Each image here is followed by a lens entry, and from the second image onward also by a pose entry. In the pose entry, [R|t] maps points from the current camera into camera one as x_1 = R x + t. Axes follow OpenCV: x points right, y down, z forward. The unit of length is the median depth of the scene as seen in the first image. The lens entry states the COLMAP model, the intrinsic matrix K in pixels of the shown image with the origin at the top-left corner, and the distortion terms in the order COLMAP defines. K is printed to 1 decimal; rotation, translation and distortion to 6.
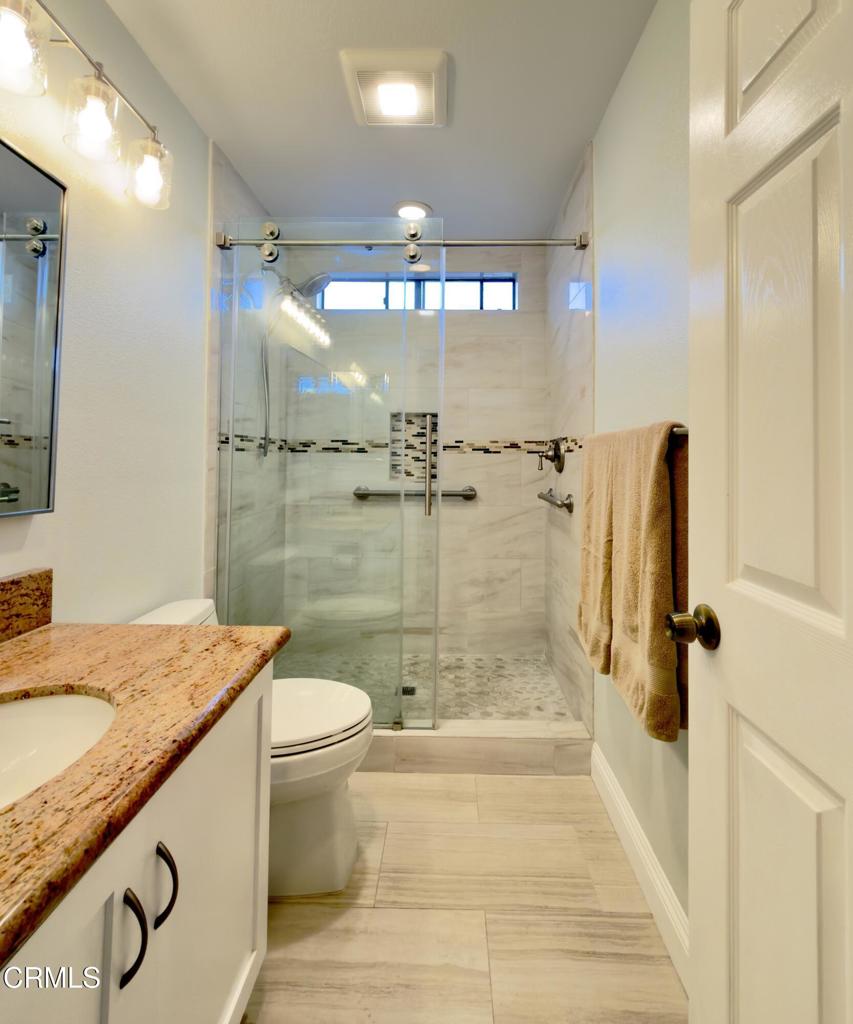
lens RADIAL K [[454.8, 0, 426.3], [0, 454.8, 450.8], [0, 0, 1]] dist [0.001932, 0.001060]
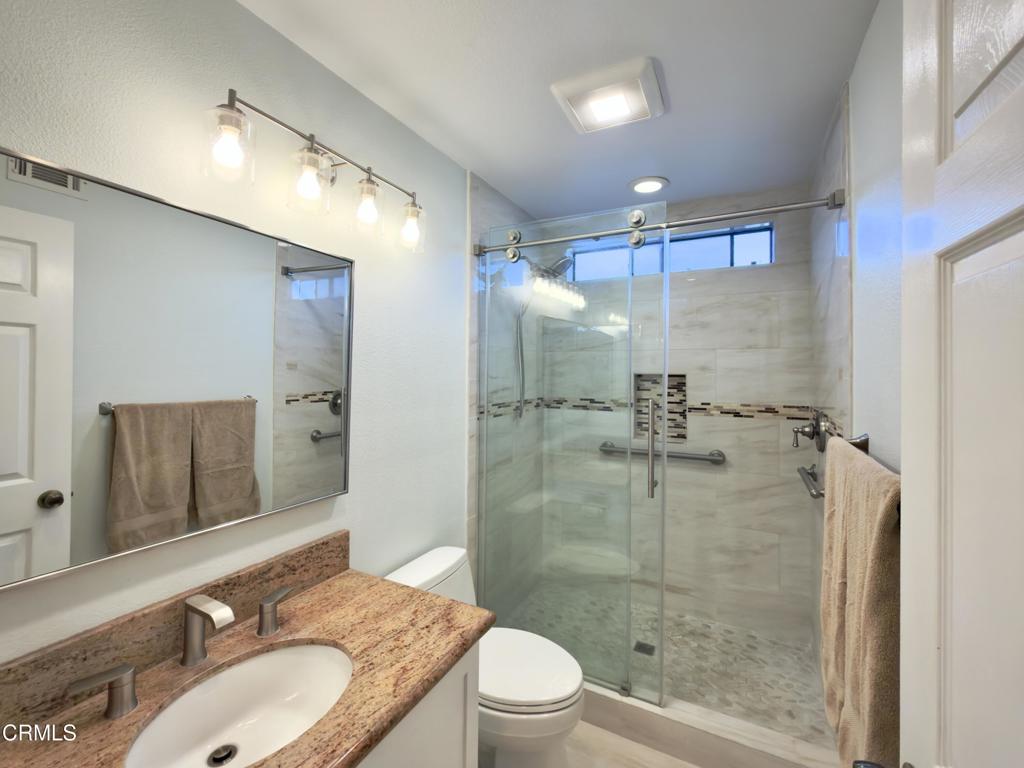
lens RADIAL K [[412.0, 0, 516.7], [0, 412.0, 378.3], [0, 0, 1]] dist [0.003621, -0.000442]
pose [[0.907565, -0.005849, -0.419871, 0.097296], [0.009879, 0.999924, 0.007424, -0.109935], [0.419795, -0.010885, 0.907554, 0.028385]]
